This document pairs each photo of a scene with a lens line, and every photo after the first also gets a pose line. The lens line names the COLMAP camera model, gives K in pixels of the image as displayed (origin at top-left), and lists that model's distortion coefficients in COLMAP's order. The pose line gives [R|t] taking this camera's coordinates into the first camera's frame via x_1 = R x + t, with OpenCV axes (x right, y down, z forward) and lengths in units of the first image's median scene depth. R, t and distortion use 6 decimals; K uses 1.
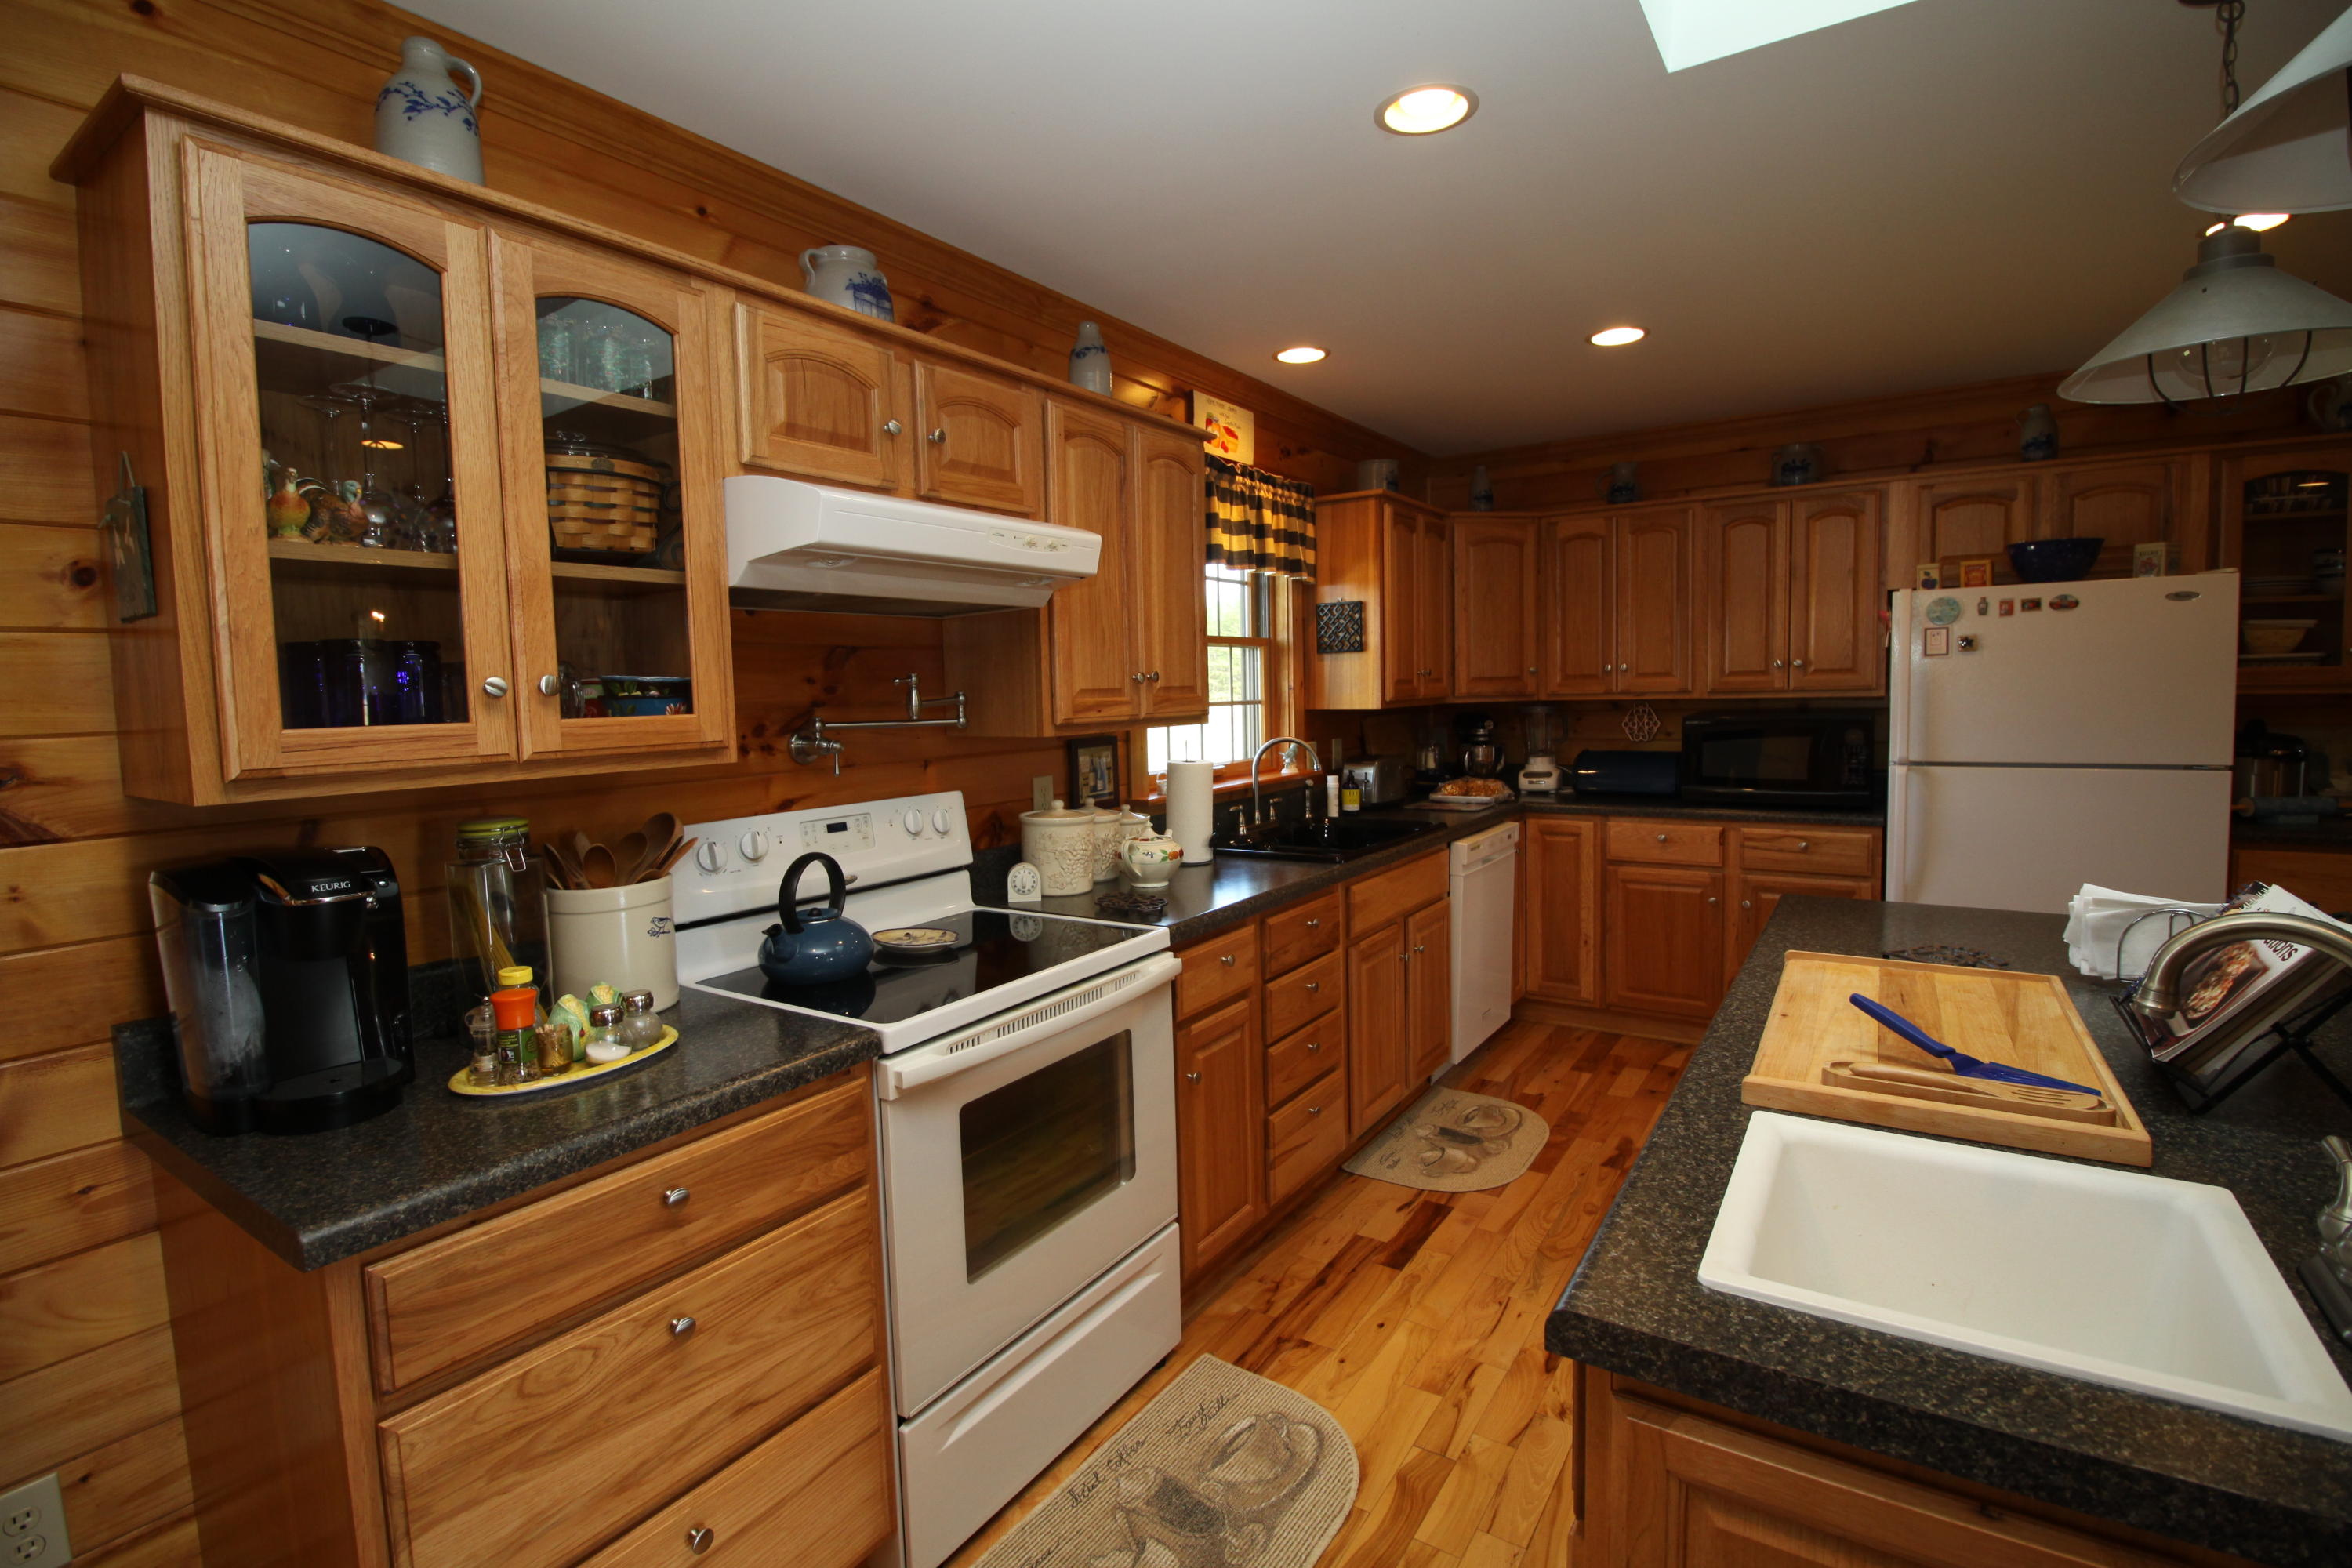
lens RADIAL K [[1087.6, 0, 1175.7], [0, 1087.6, 769.0], [0, 0, 1]] dist [0.001807, -0.014891]
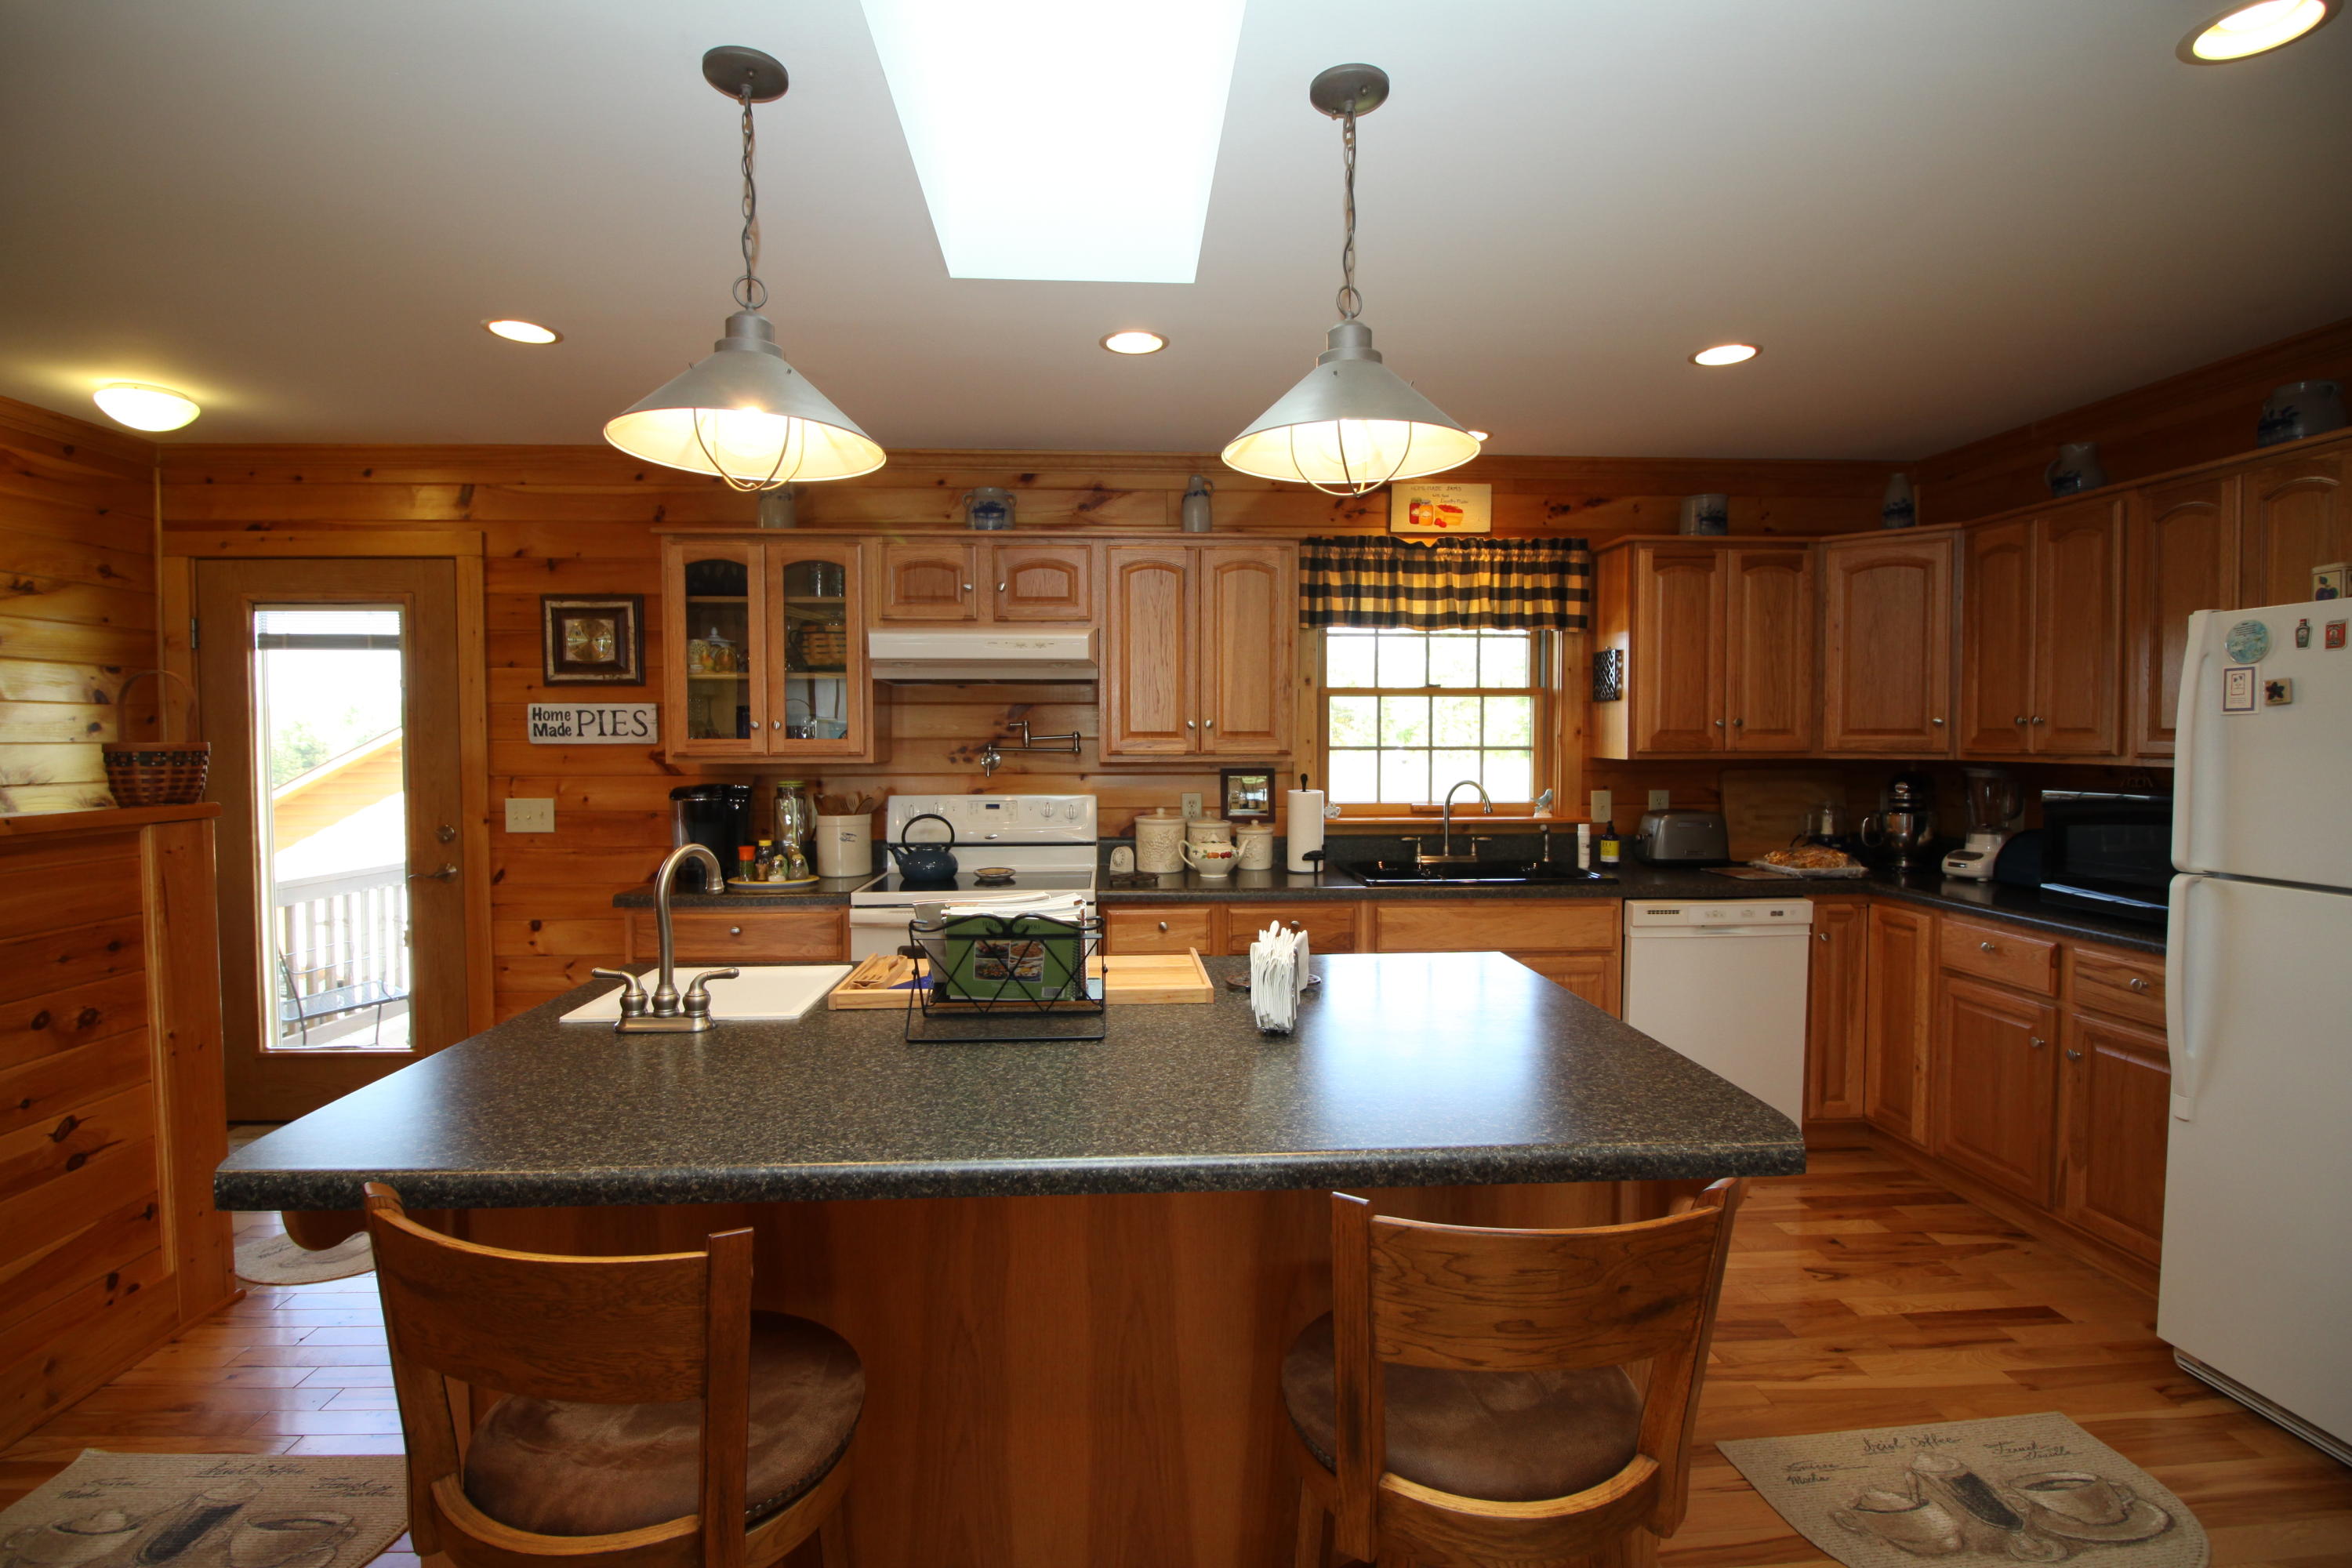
lens RADIAL K [[1087.6, 0, 1175.7], [0, 1087.6, 769.0], [0, 0, 1]] dist [0.001807, -0.014891]
pose [[0.604632, 0.050211, -0.794921, 0.752650], [-0.075167, 0.997154, 0.005811, -0.023300], [0.792950, 0.056238, 0.606686, 0.097068]]
